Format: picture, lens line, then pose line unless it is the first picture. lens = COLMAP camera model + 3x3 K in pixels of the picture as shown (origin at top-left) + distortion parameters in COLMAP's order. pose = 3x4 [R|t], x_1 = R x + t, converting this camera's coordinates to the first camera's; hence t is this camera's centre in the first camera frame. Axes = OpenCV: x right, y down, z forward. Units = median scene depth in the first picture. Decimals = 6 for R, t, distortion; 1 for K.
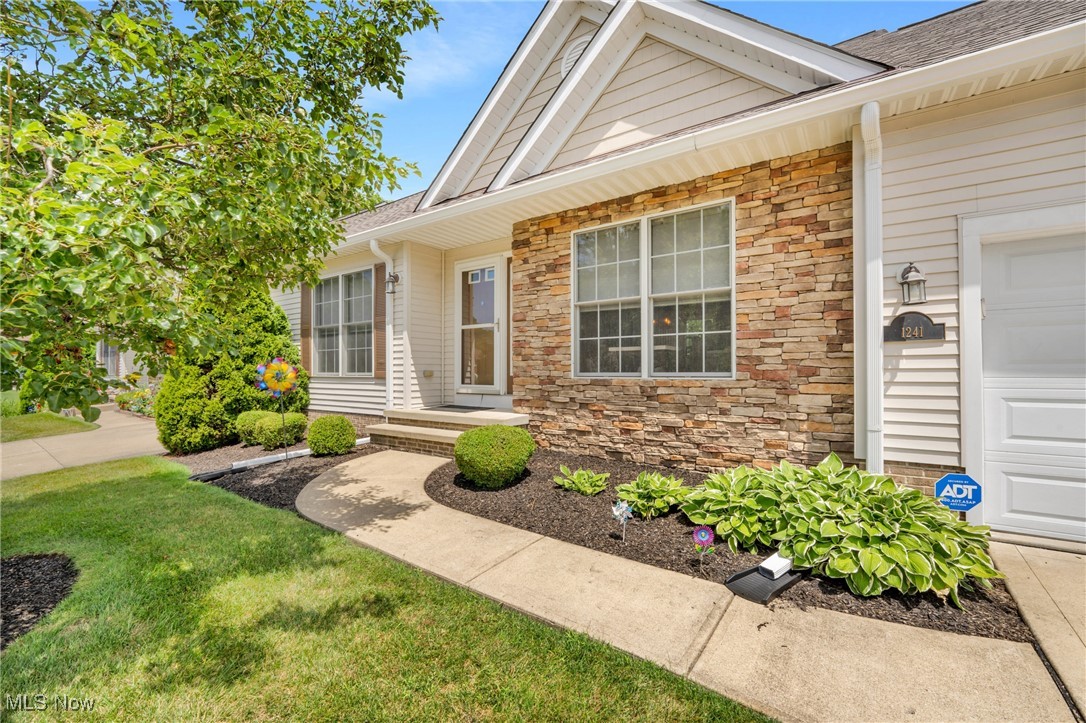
lens RADIAL K [[449.2, 0, 542.1], [0, 449.2, 370.8], [0, 0, 1]] dist [0.003479, 0.000025]
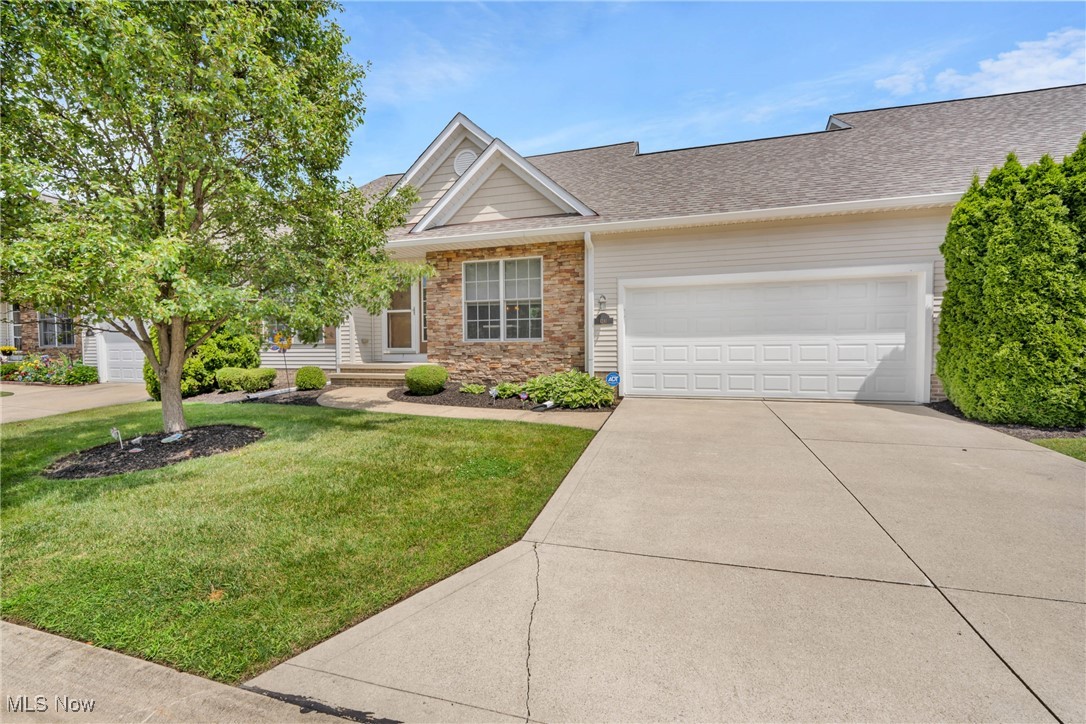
lens RADIAL K [[449.2, 0, 545.7], [0, 449.2, 363.4], [0, 0, 1]] dist [0.003479, 0.000025]
pose [[0.948227, -0.011797, 0.317375, -0.218212], [0.002926, 0.999592, 0.028416, 0.058320], [-0.317581, -0.026016, 0.947874, -0.938608]]
